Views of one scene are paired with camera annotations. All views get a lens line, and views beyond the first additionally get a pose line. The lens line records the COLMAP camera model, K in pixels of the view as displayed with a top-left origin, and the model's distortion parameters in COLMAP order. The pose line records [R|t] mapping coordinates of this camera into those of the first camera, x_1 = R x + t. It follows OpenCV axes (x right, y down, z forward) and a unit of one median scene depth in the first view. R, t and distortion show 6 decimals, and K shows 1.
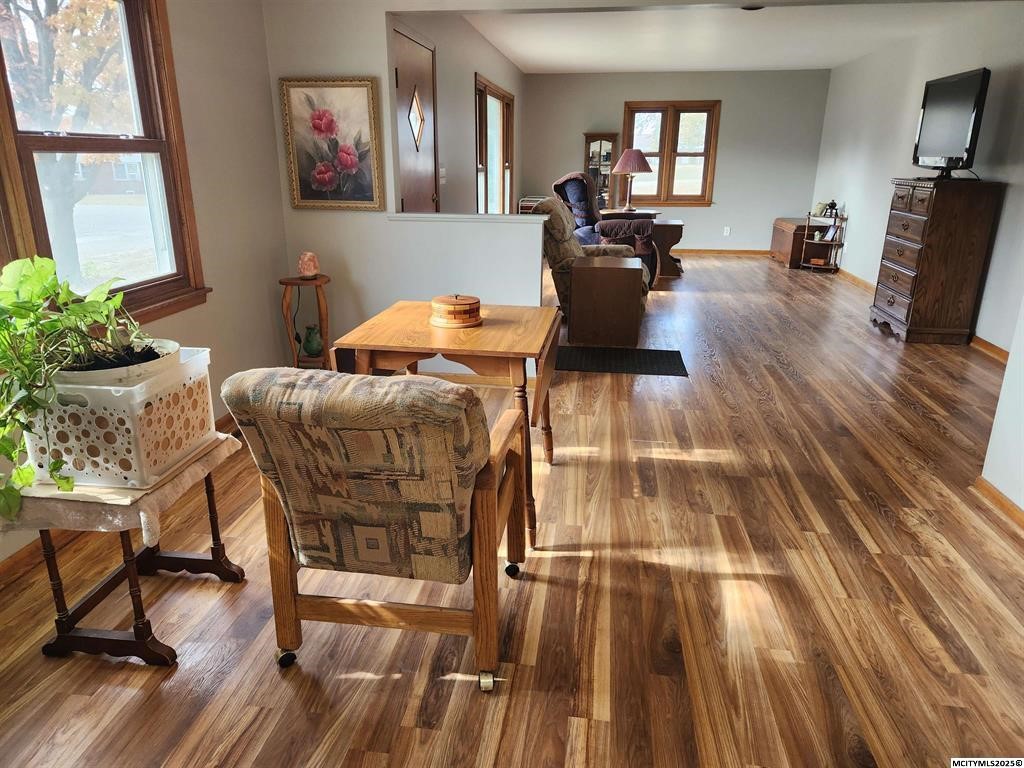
lens RADIAL K [[688.5, 0, 507.9], [0, 688.5, 382.8], [0, 0, 1]] dist [0.064955, -0.050033]
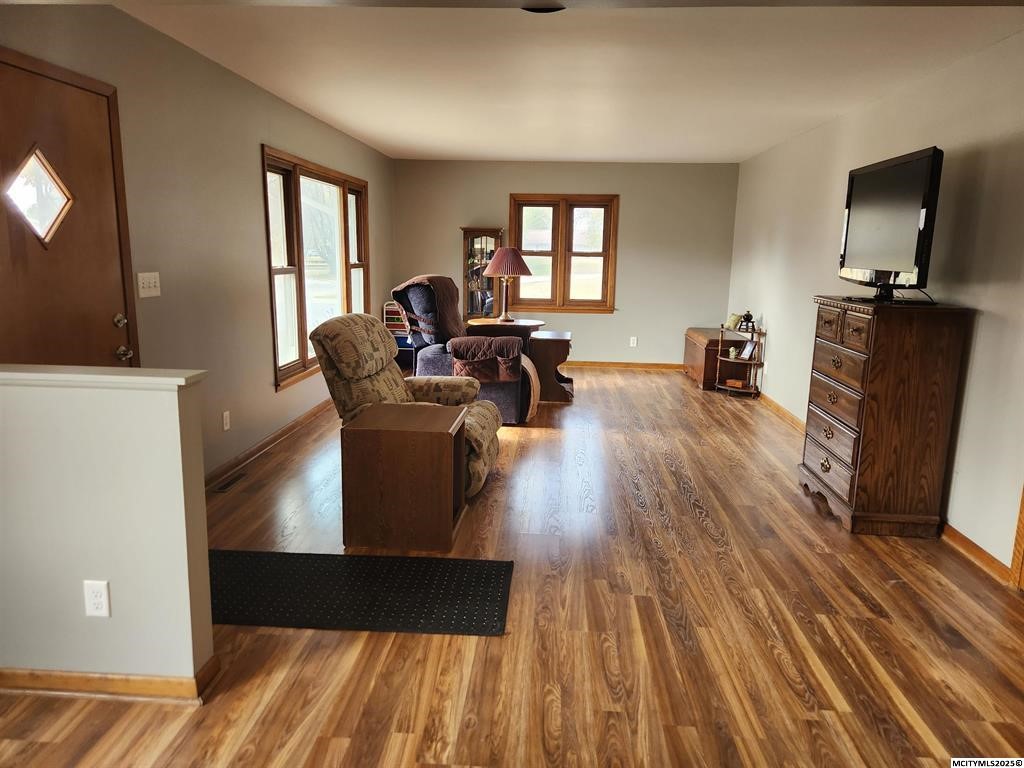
lens RADIAL K [[688.5, 0, 513.1], [0, 688.5, 380.4], [0, 0, 1]] dist [0.064955, -0.050033]
pose [[0.996726, -0.000994, 0.080848, 0.193844], [0.011177, 0.992018, -0.125601, -0.128368], [-0.080078, 0.126093, 0.988781, 0.349093]]
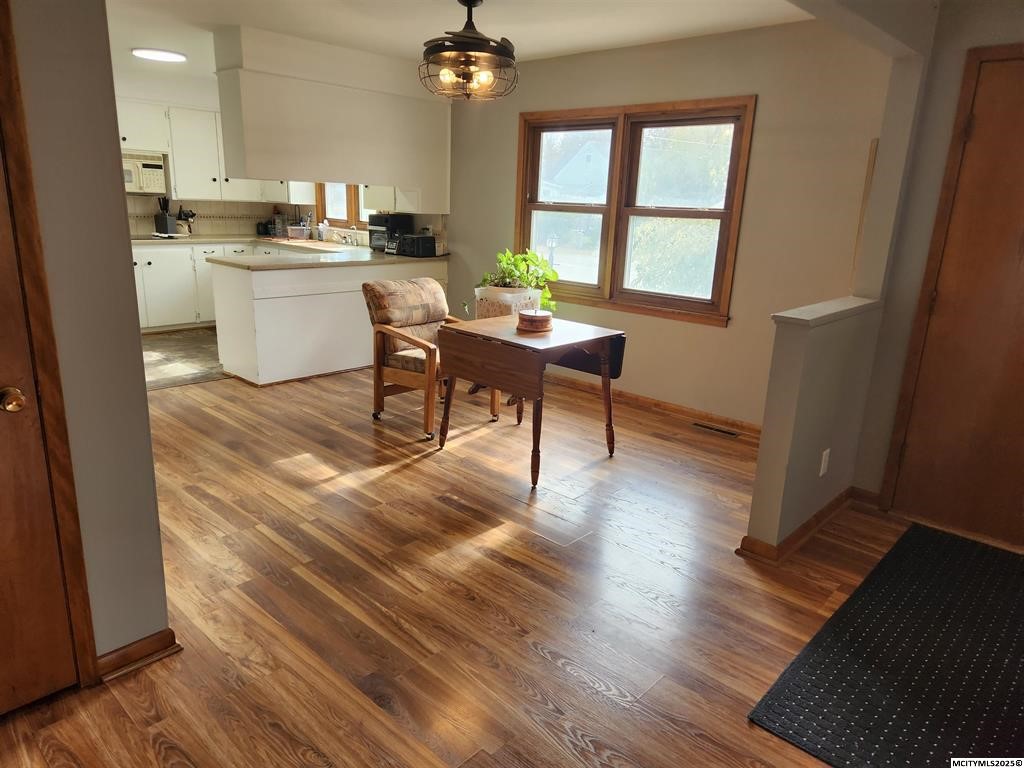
lens RADIAL K [[688.5, 0, 510.4], [0, 688.5, 383.8], [0, 0, 1]] dist [0.064955, -0.050033]
pose [[-0.575725, 0.185535, -0.796315, 0.579602], [-0.293249, 0.862267, 0.412916, -0.292306], [0.763247, 0.471245, -0.442021, 0.851636]]
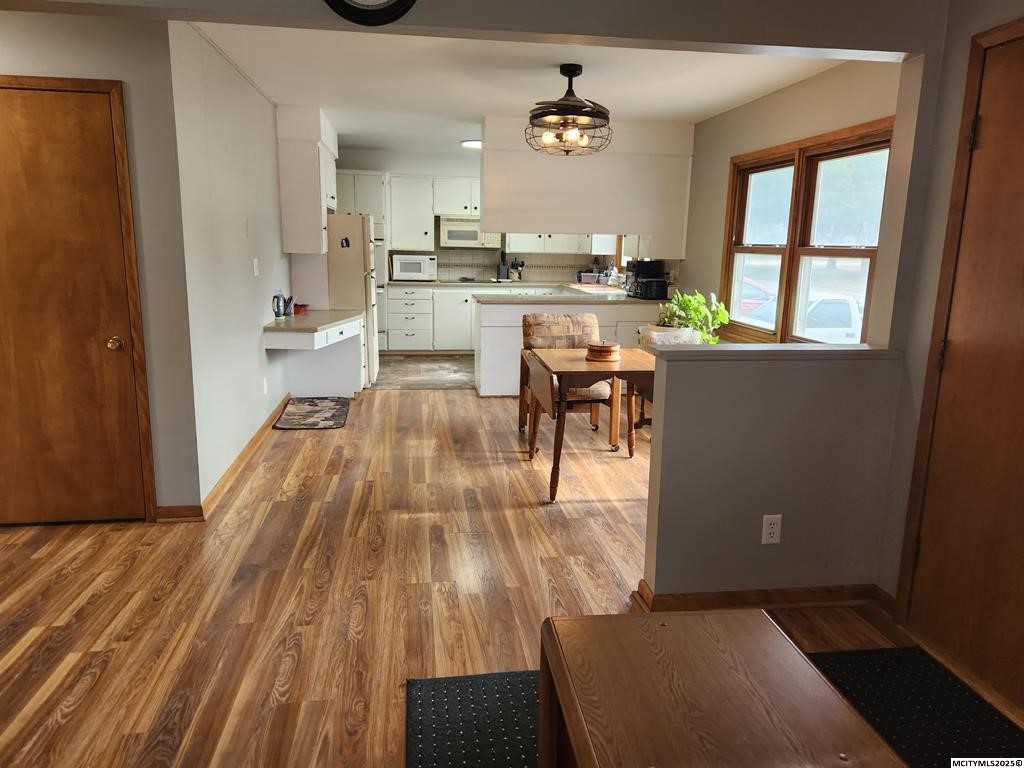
lens RADIAL K [[688.5, 0, 508.6], [0, 688.5, 377.4], [0, 0, 1]] dist [0.064955, -0.050033]
pose [[-0.961724, 0.028791, -0.272504, 0.279004], [-0.108477, 0.873221, 0.475098, -0.387699], [0.251635, 0.486474, -0.836674, 1.155137]]
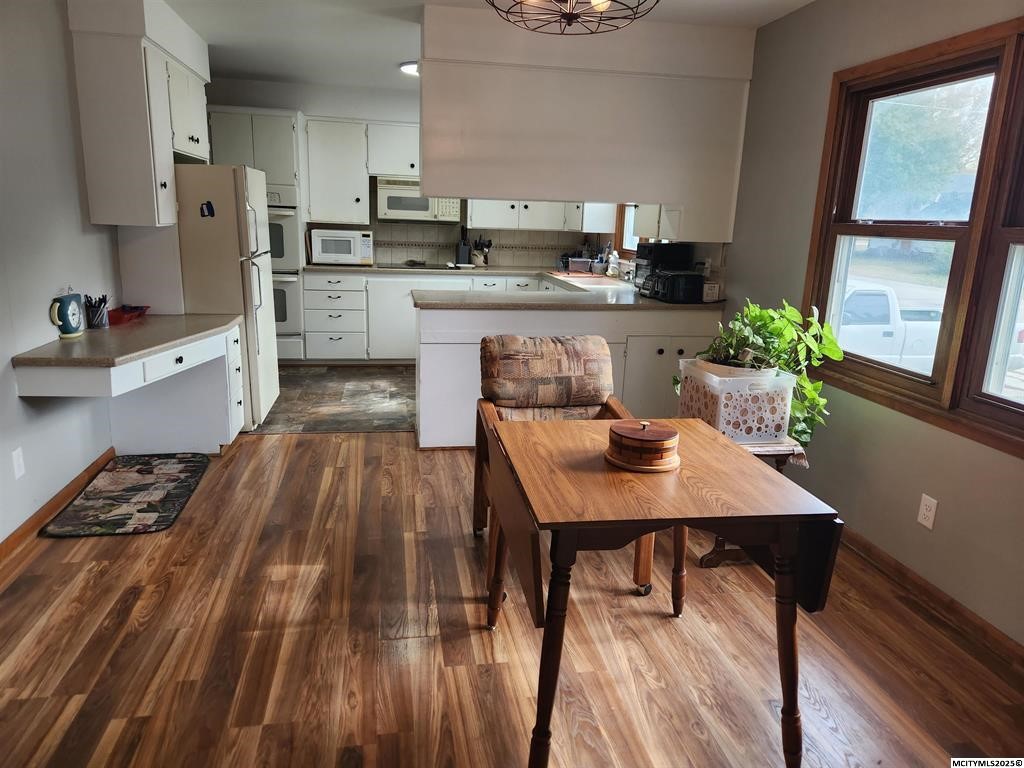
lens RADIAL K [[688.5, 0, 499.3], [0, 688.5, 374.2], [0, 0, 1]] dist [0.064955, -0.050033]
pose [[-0.954393, 0.030505, -0.296991, 0.143266], [-0.127776, 0.857322, 0.498670, -0.259678], [0.269829, 0.513876, -0.814324, 0.772960]]
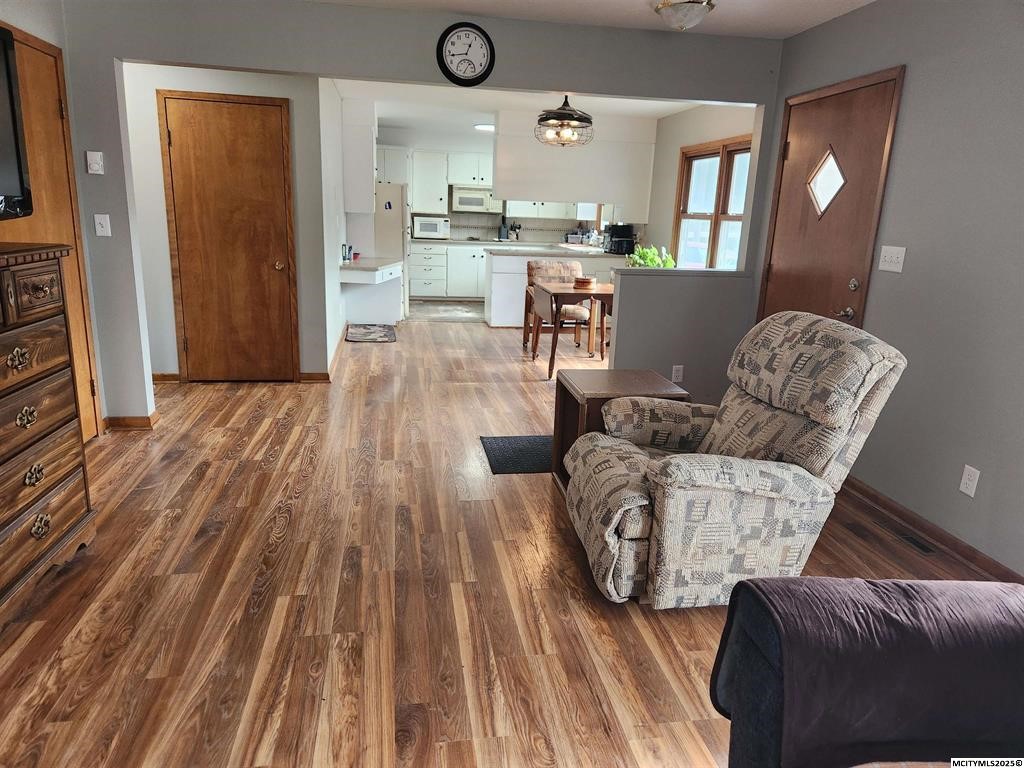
lens RADIAL K [[688.5, 0, 514.8], [0, 688.5, 389.4], [0, 0, 1]] dist [0.064955, -0.050033]
pose [[-0.951300, 0.034697, -0.306306, 0.438231], [-0.137312, 0.841931, 0.521822, -0.493725], [0.275994, 0.538469, -0.796165, 1.506283]]
